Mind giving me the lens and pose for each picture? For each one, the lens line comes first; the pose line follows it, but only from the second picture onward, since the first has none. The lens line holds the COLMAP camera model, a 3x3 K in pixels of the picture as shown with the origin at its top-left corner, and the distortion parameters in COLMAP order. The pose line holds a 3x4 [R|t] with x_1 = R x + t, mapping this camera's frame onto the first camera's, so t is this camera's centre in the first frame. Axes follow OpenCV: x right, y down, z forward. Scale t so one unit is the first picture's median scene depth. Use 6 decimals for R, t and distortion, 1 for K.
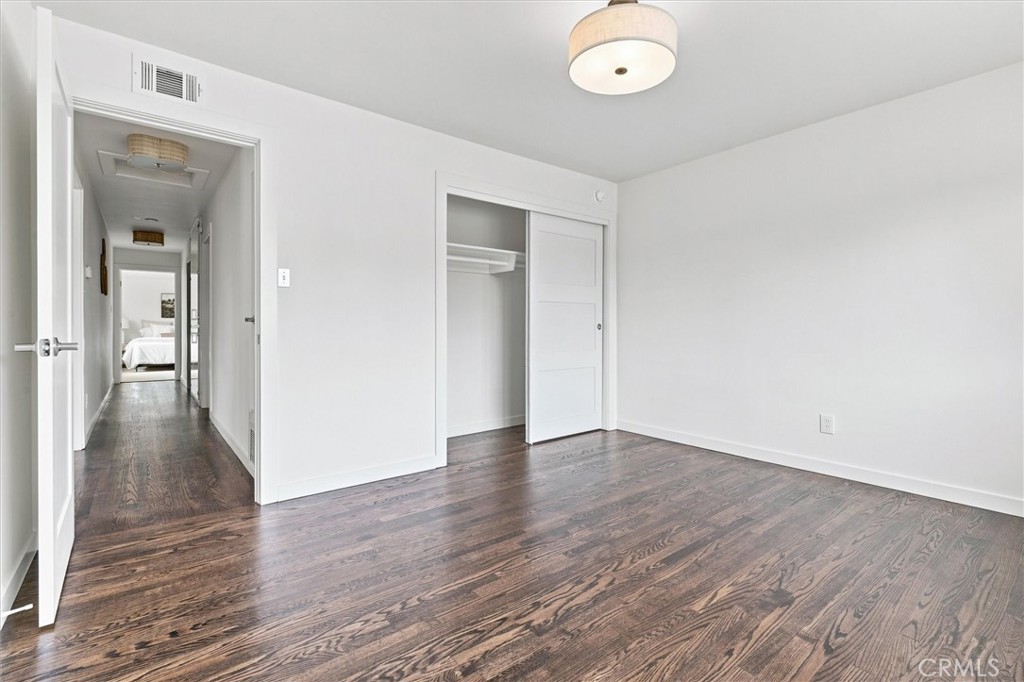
lens RADIAL K [[459.6, 0, 494.2], [0, 459.6, 327.9], [0, 0, 1]] dist [0.000932, 0.000203]
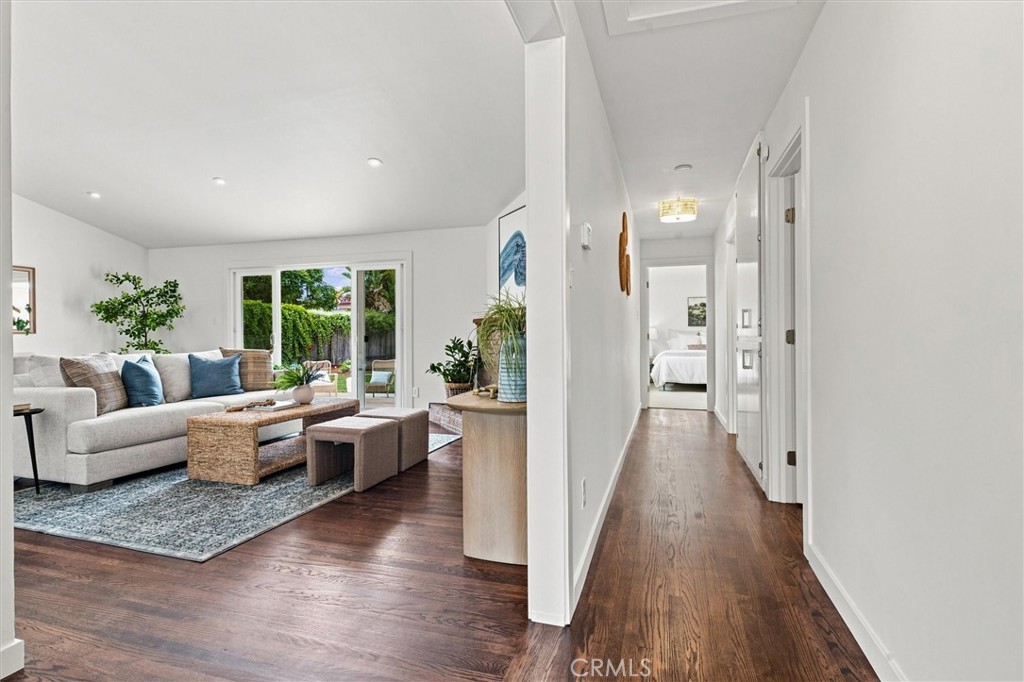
lens RADIAL K [[484.4, 0, 499.2], [0, 484.4, 331.6], [0, 0, 1]] dist [-0.001233, -0.000473]
pose [[0.551145, -0.011112, -0.834336, -0.212022], [0.002335, 0.999928, -0.011774, -0.003481], [0.834406, 0.004541, 0.551131, 0.270661]]
